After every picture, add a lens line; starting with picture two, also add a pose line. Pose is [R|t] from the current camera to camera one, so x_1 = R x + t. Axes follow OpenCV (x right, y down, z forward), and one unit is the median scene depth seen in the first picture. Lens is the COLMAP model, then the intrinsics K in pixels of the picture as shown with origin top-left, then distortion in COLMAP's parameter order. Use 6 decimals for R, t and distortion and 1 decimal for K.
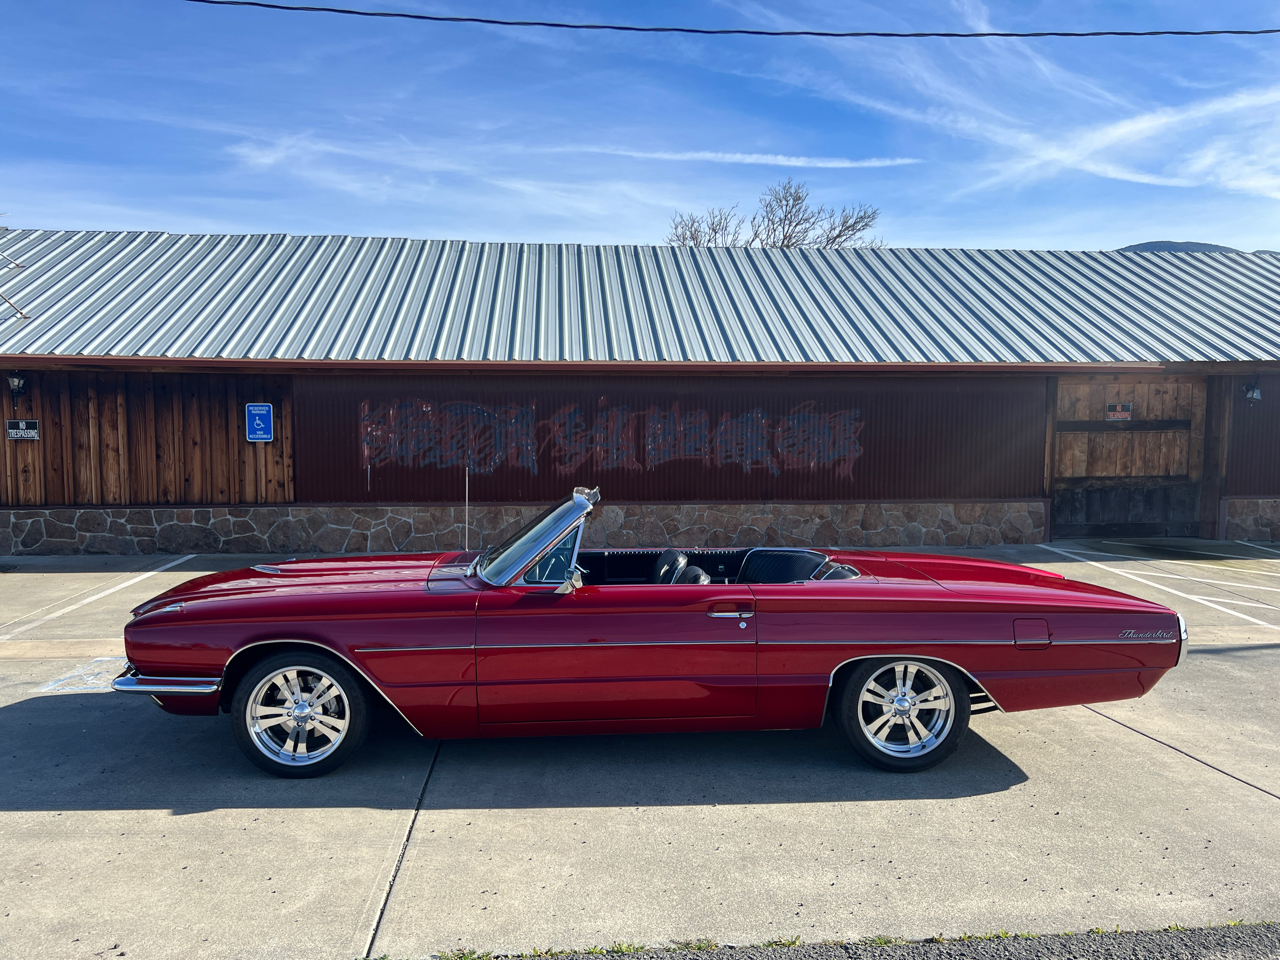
lens RADIAL K [[970.3, 0, 640.0], [0, 970.3, 480.0], [0, 0, 1]] dist [0.106947, -0.128105]
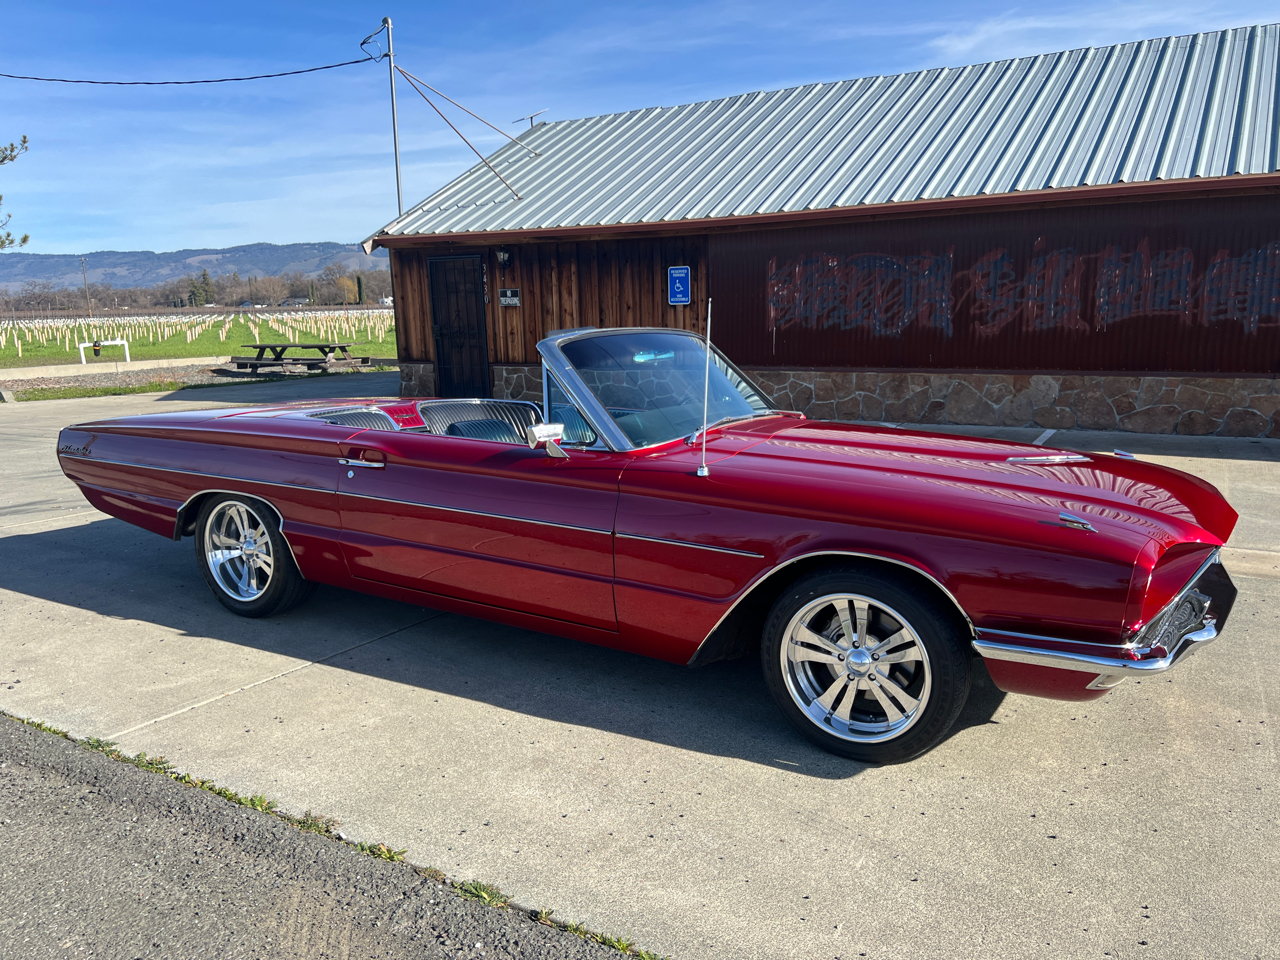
lens RADIAL K [[972.6, 0, 632.9], [0, 972.6, 502.7], [0, 0, 1]] dist [0.055763, -0.069328]
pose [[0.797594, 0.100871, -0.594700, 0.195314], [-0.015863, 0.989085, 0.146490, 0.017134], [0.602986, -0.107406, 0.790489, 0.135493]]
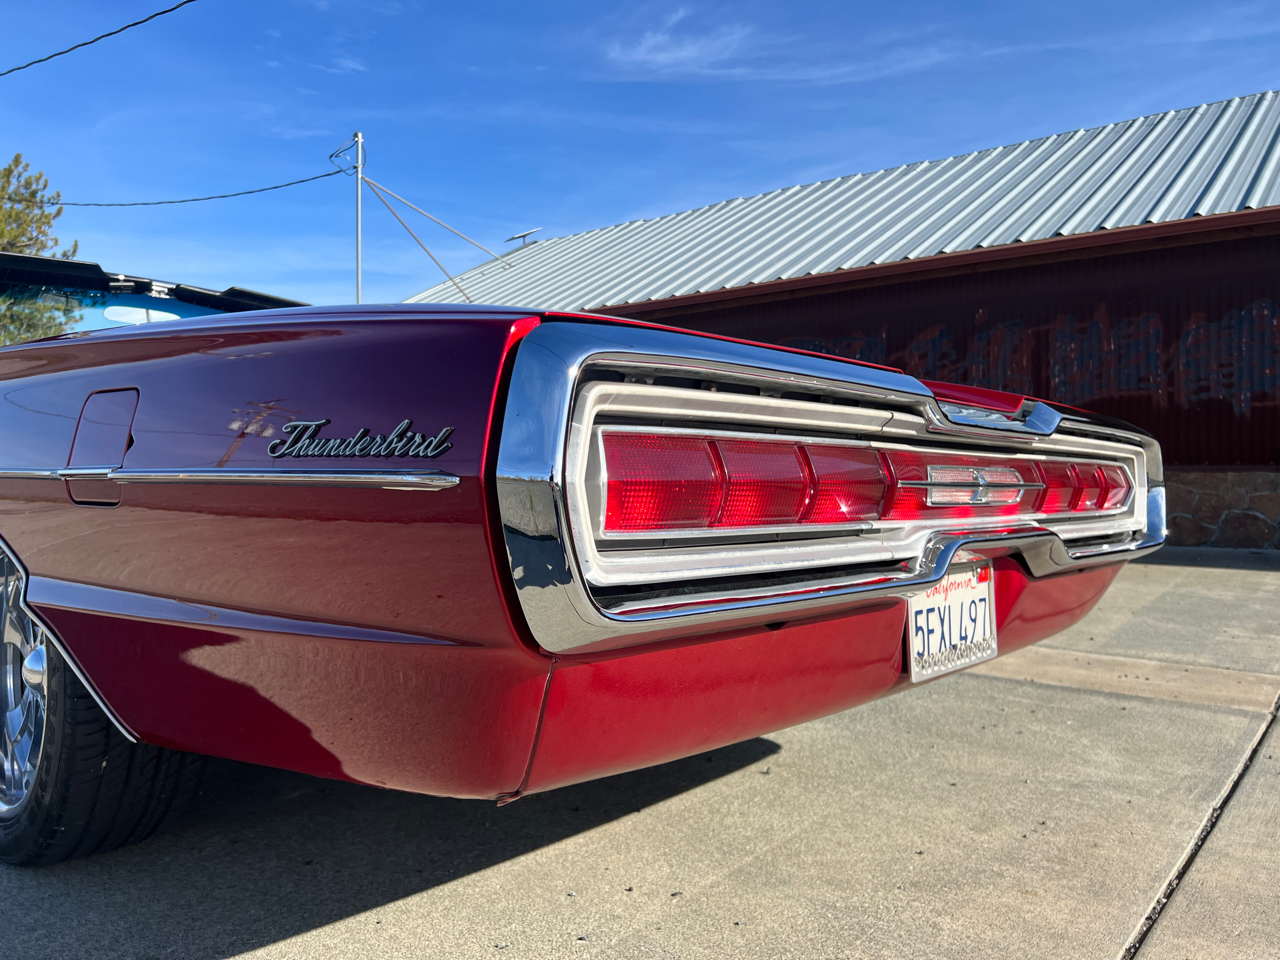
lens RADIAL K [[978.7, 0, 640.9], [0, 978.7, 482.4], [0, 0, 1]] dist [0.047033, -0.062837]
pose [[0.717923, 0.002006, -0.696120, 0.263569], [-0.039181, 0.998527, -0.037531, 0.067467], [0.695019, 0.054219, 0.716944, 0.355677]]
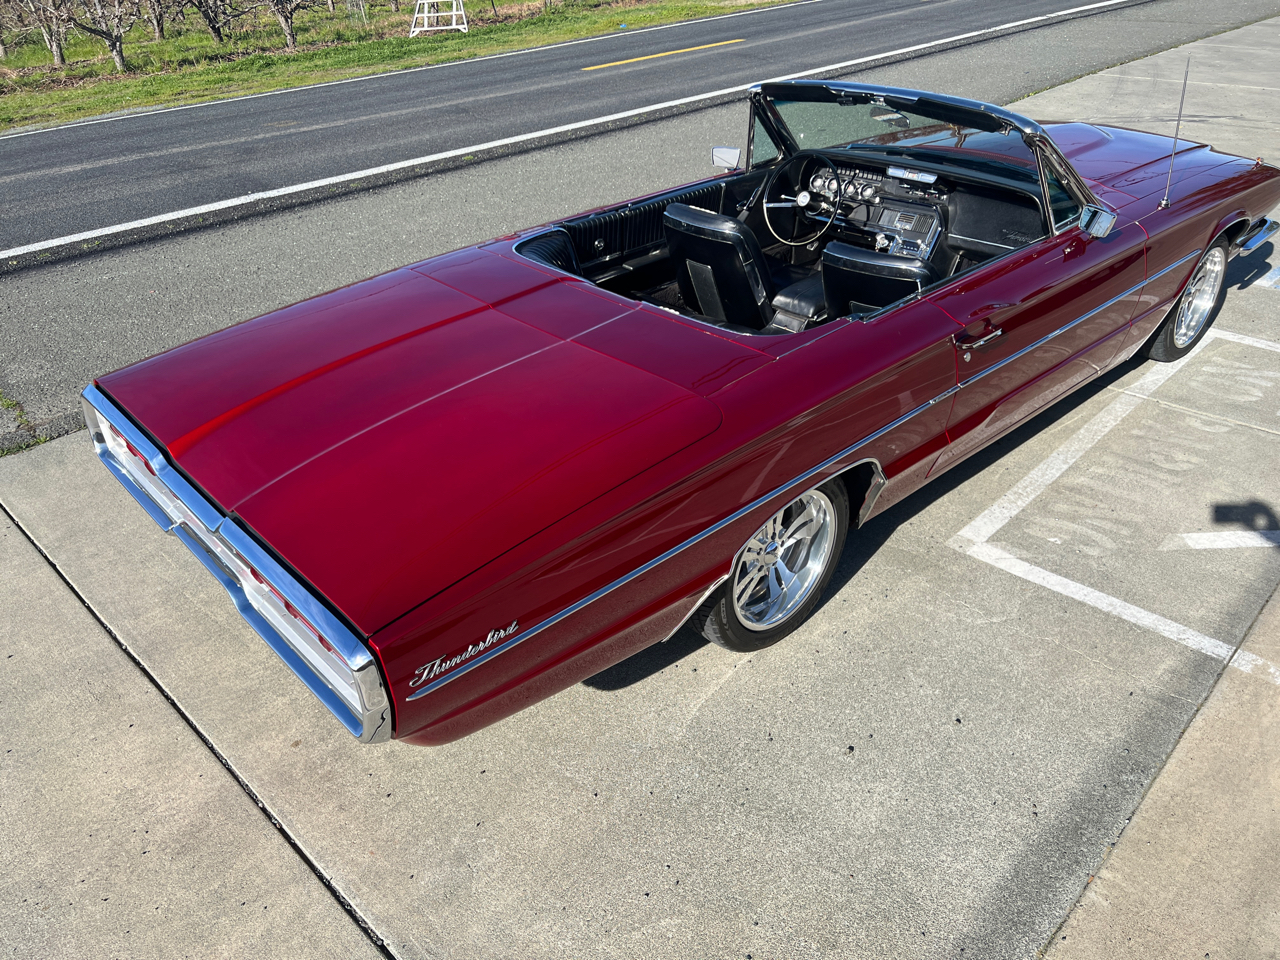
lens RADIAL K [[967.0, 0, 645.1], [0, 967.0, 499.4], [0, 0, 1]] dist [0.073910, -0.099438]
pose [[-0.779087, 0.356168, -0.515915, 0.242704], [0.008972, 0.829191, 0.558893, -0.065956], [0.626852, 0.430797, -0.649208, 0.678606]]
